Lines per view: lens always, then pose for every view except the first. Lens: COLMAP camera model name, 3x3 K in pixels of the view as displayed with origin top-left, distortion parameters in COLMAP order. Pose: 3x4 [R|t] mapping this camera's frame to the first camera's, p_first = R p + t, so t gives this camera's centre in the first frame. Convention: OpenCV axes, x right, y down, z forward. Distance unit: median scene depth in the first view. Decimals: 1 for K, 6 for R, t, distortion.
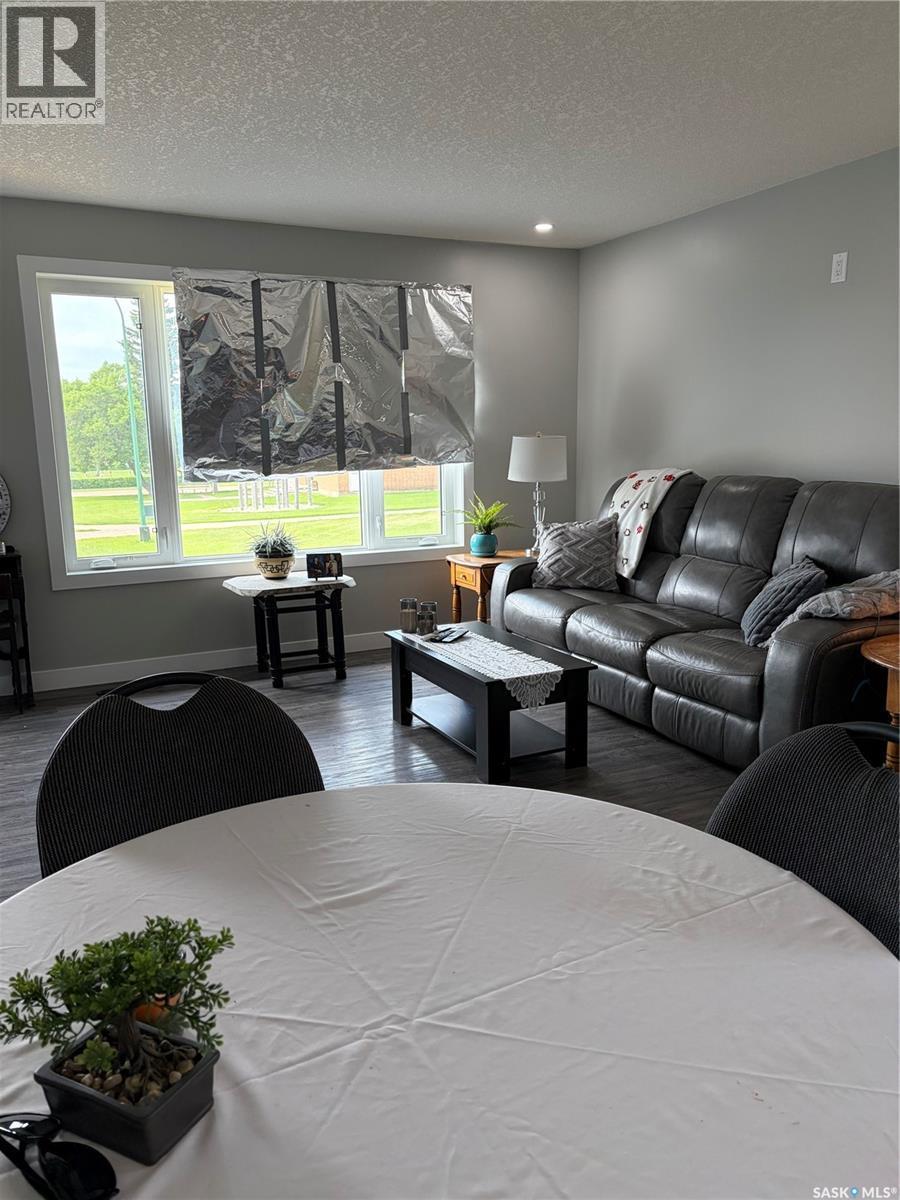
lens RADIAL K [[907.4, 0, 447.5], [0, 907.4, 605.6], [0, 0, 1]] dist [0.059099, -0.065412]
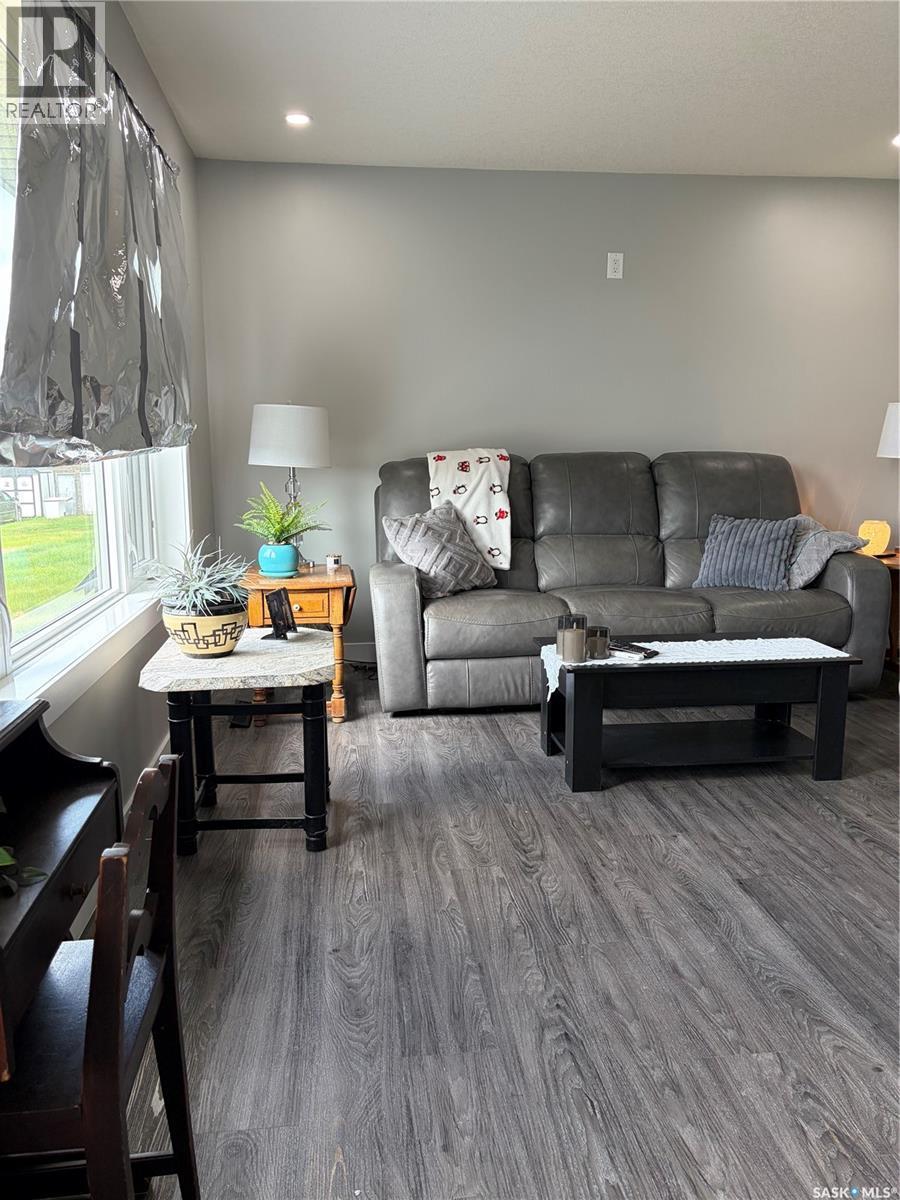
lens RADIAL K [[907.4, 0, 447.5], [0, 907.4, 605.6], [0, 0, 1]] dist [0.059099, -0.065412]
pose [[0.336604, -0.139632, 0.931236, -0.642492], [0.175092, 0.980979, 0.083802, -0.079131], [-0.925224, 0.134844, 0.354650, 0.739050]]
